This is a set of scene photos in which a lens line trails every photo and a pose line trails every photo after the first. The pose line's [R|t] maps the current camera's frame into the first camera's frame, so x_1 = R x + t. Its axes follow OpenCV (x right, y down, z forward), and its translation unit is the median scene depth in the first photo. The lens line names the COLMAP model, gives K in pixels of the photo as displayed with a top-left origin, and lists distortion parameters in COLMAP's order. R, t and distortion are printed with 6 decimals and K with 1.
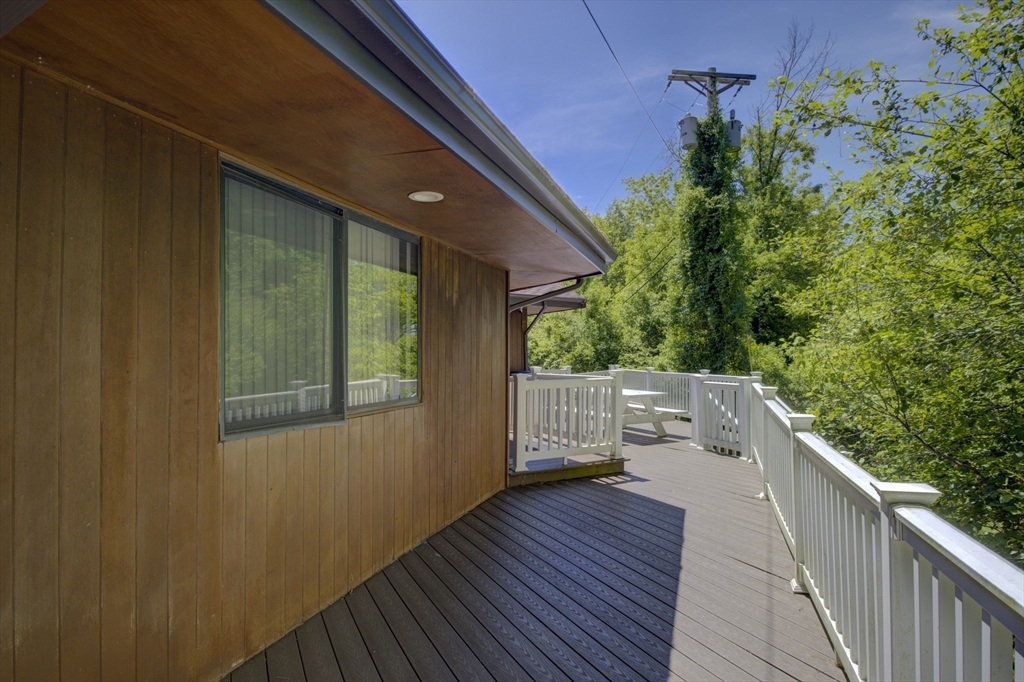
lens RADIAL K [[572.1, 0, 508.0], [0, 572.1, 340.6], [0, 0, 1]] dist [-0.003380, -0.004384]
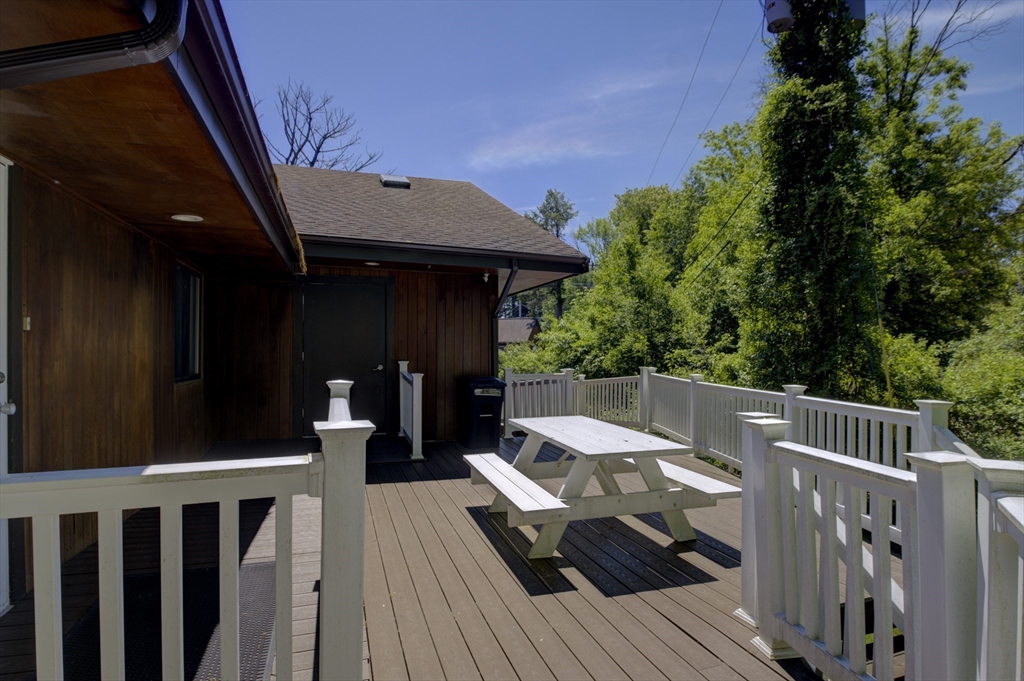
lens RADIAL K [[572.1, 0, 517.1], [0, 572.1, 342.8], [0, 0, 1]] dist [-0.003380, -0.004384]
pose [[0.990160, 0.003760, -0.139891, 0.115023], [-0.001901, 0.999908, 0.013418, 0.006332], [0.139929, -0.013020, 0.990076, 0.314798]]
